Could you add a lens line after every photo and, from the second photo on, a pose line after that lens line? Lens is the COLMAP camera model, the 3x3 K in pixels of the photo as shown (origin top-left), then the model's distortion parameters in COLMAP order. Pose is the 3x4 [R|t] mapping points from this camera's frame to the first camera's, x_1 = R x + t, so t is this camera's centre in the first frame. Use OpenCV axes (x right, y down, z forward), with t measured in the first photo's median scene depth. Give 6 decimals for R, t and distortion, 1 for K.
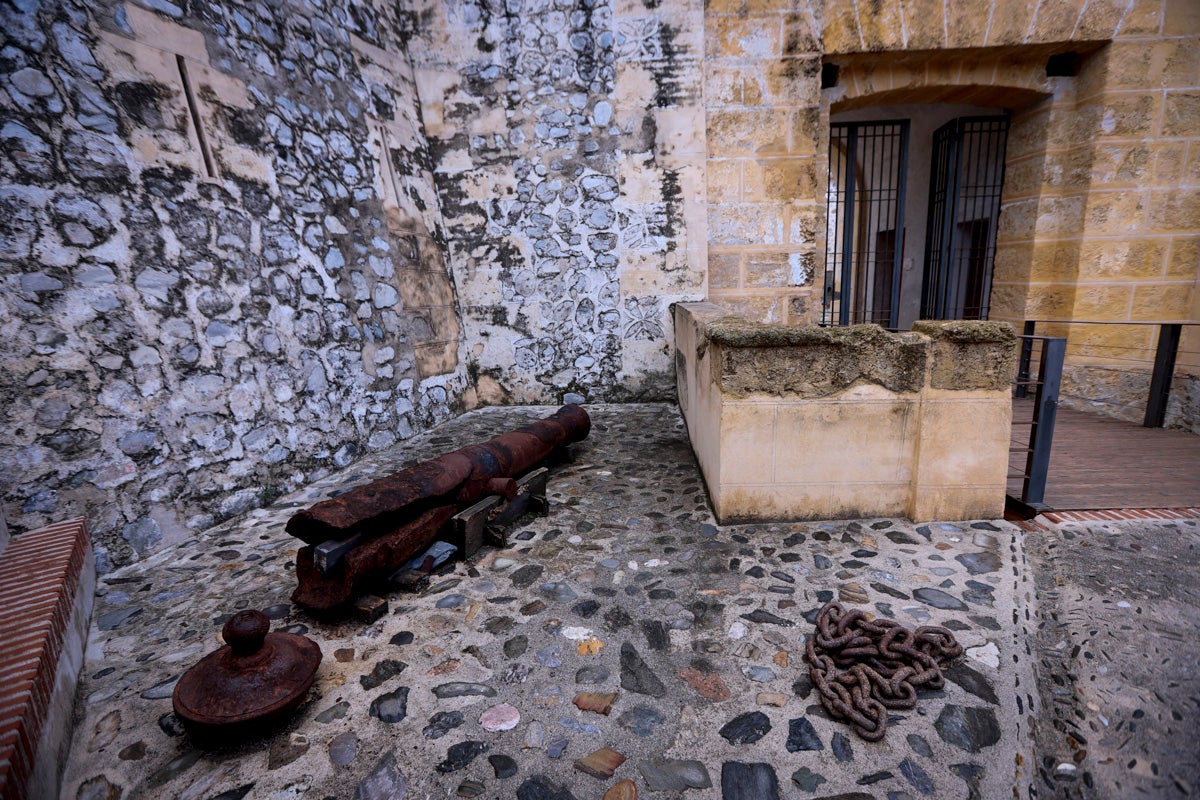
lens RADIAL K [[547.7, 0, 596.9], [0, 547.7, 397.1], [0, 0, 1]] dist [-0.055193, 0.019693]
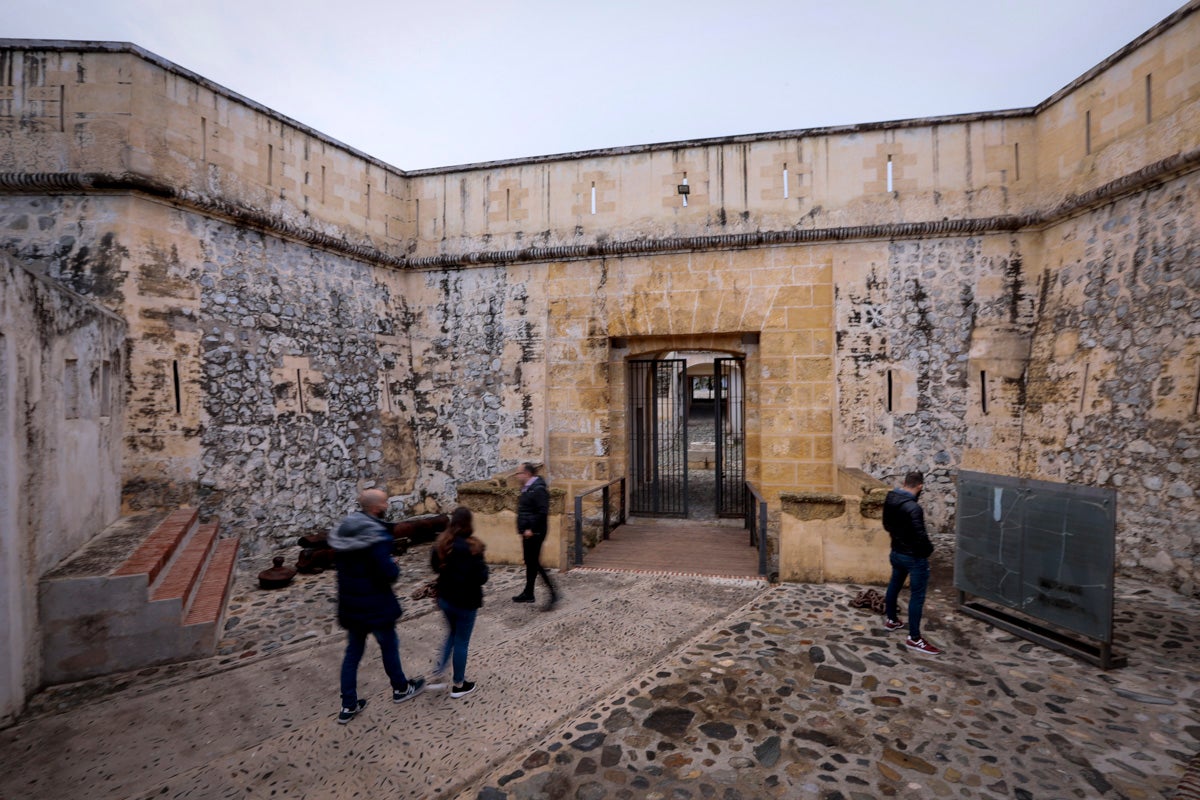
lens RADIAL K [[550.3, 0, 591.1], [0, 550.3, 394.2], [0, 0, 1]] dist [-0.052064, 0.024269]
pose [[0.985605, 0.027059, -0.166885, 0.703849], [-0.063698, 0.973801, -0.218298, -0.009595], [0.156606, 0.225786, 0.961507, -0.859224]]
